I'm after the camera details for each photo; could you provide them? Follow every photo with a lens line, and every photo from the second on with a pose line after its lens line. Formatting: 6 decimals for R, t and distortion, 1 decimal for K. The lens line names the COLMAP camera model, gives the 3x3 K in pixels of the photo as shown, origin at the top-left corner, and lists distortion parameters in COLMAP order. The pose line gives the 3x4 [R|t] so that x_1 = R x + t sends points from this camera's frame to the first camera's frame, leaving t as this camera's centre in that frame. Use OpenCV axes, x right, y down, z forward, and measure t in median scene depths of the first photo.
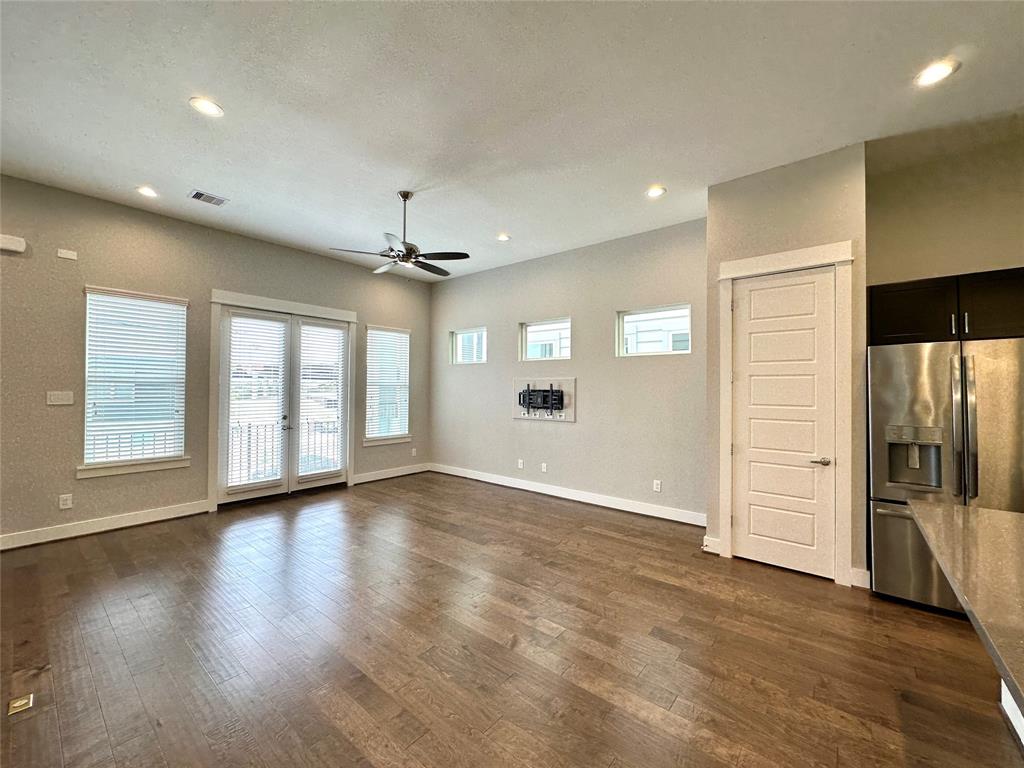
lens RADIAL K [[409.7, 0, 512.0], [0, 409.7, 384.0], [0, 0, 1]] dist [-0.002575, 0.000116]
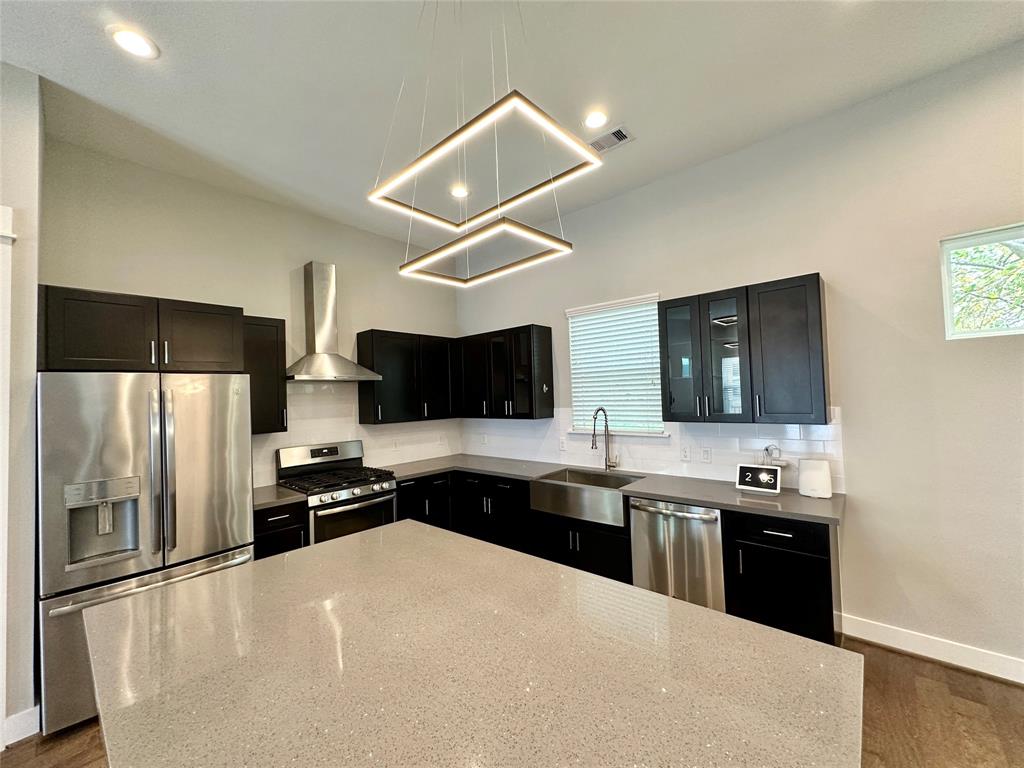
lens RADIAL K [[417.2, 0, 512.5], [0, 417.2, 382.2], [0, 0, 1]] dist [0.000700, -0.000292]
pose [[0.036513, 0.027439, 0.998956, 0.142675], [0.018492, 0.999433, -0.028128, -0.027858], [-0.999162, 0.019500, 0.035984, 0.130767]]
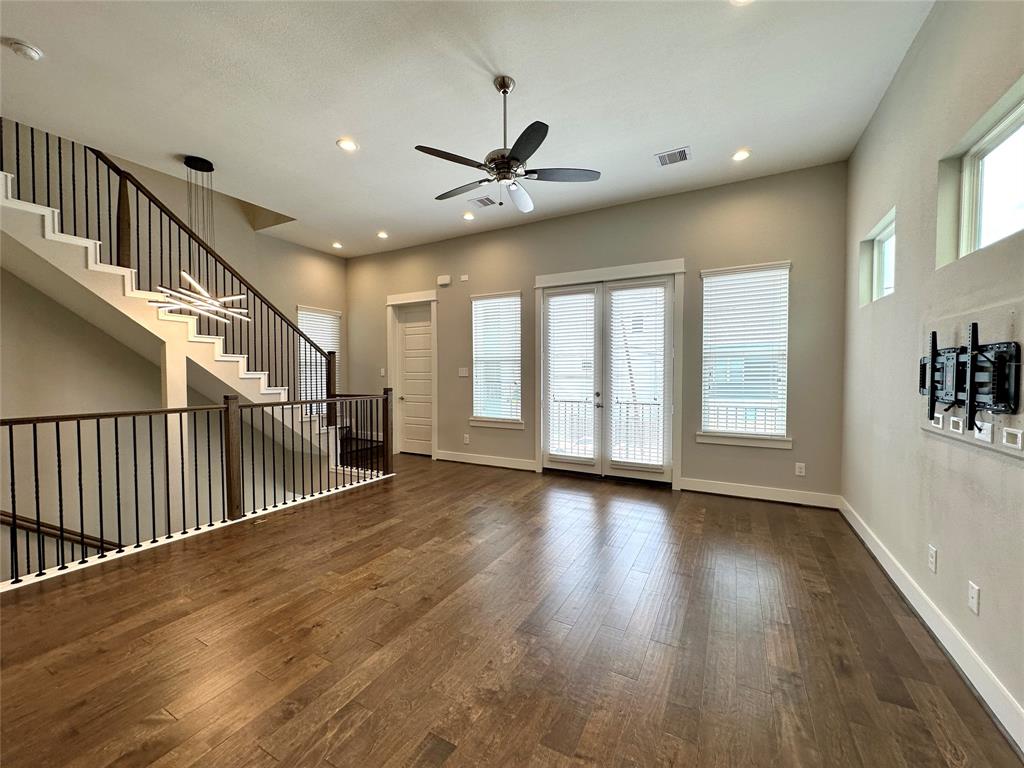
lens RADIAL K [[409.7, 0, 512.0], [0, 409.7, 384.0], [0, 0, 1]] dist [-0.002575, 0.000116]
pose [[0.189751, 0.020923, -0.981609, 0.417114], [0.016584, 0.999562, 0.024511, 0.039908], [0.981692, -0.020930, 0.189321, 0.799962]]
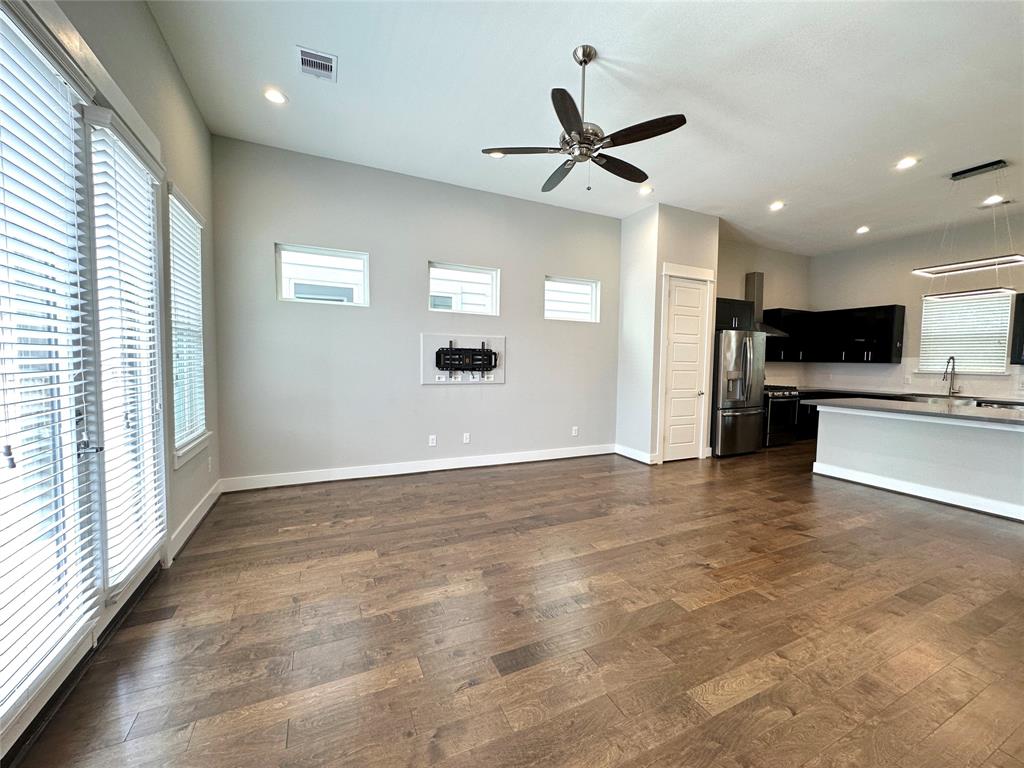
lens RADIAL K [[409.7, 0, 512.0], [0, 409.7, 384.0], [0, 0, 1]] dist [-0.002575, 0.000116]
pose [[0.426582, -0.052992, 0.902895, -0.878480], [-0.024722, 0.997226, 0.070209, 0.034190], [-0.904111, -0.052271, 0.424088, 0.732098]]
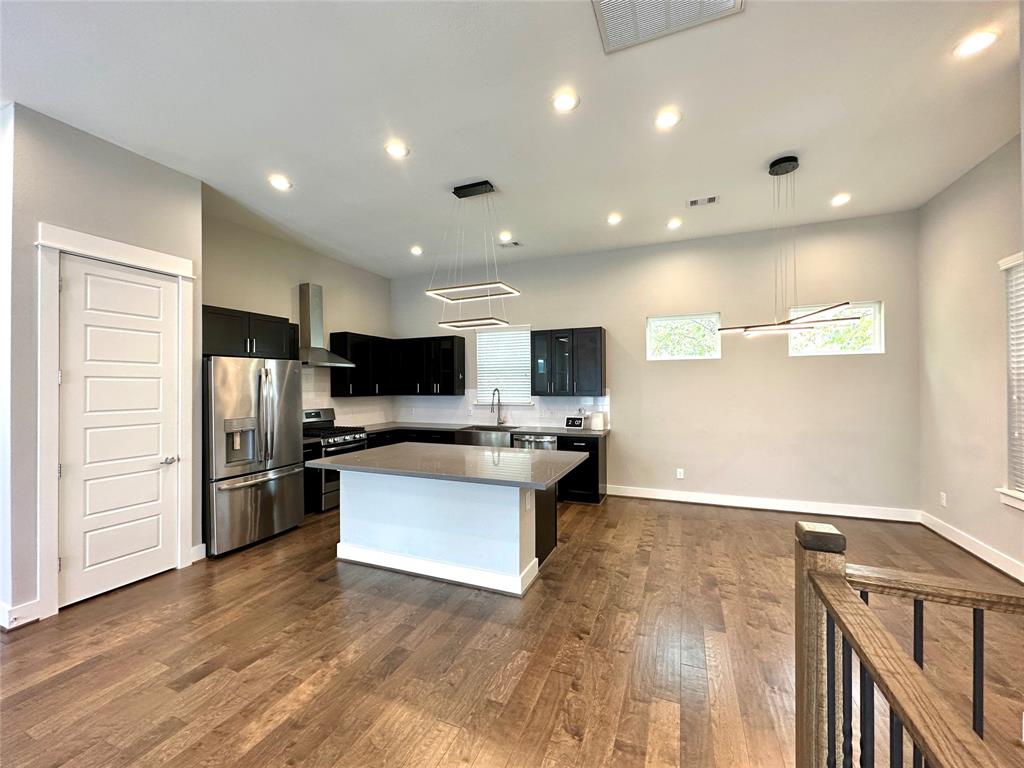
lens RADIAL K [[409.7, 0, 512.0], [0, 409.7, 384.0], [0, 0, 1]] dist [-0.002575, 0.000116]
pose [[-0.290606, 0.000272, 0.956843, -0.374846], [-0.008771, 0.999957, -0.002948, -0.009205], [-0.956802, -0.009249, -0.290592, 0.343481]]
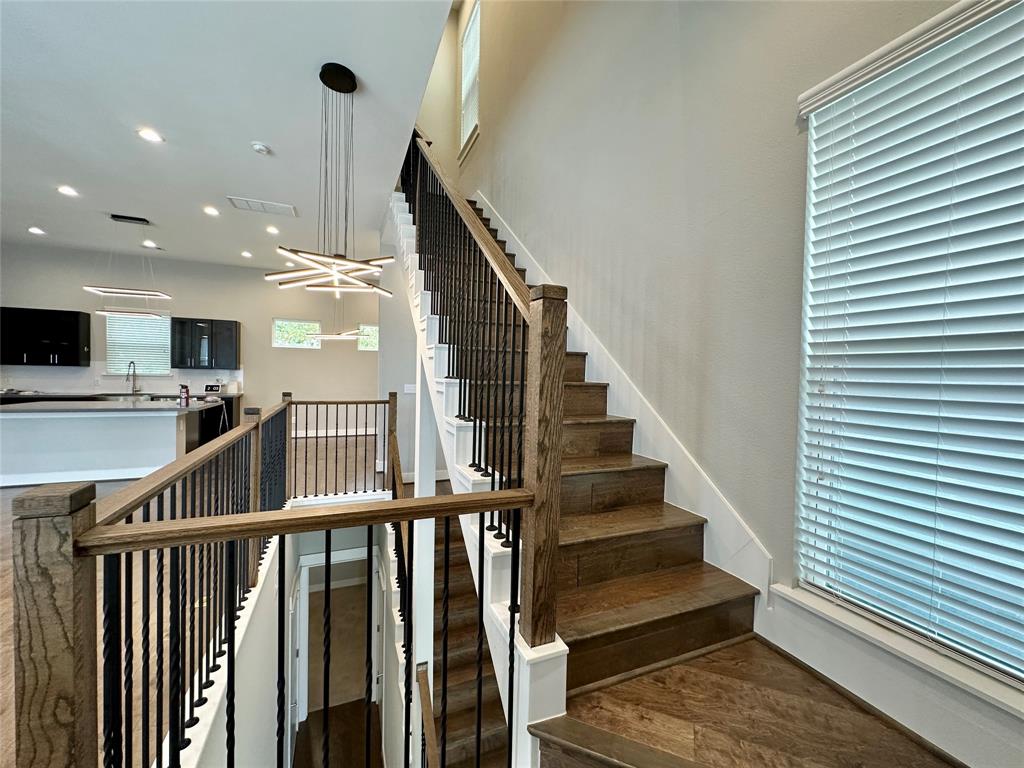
lens RADIAL K [[409.7, 0, 512.0], [0, 409.7, 384.0], [0, 0, 1]] dist [-0.002575, 0.000116]
pose [[-0.884043, -0.036715, 0.465961, -1.152827], [-0.033997, 0.999320, 0.014240, 0.017582], [-0.466167, -0.003253, -0.884691, 0.734707]]
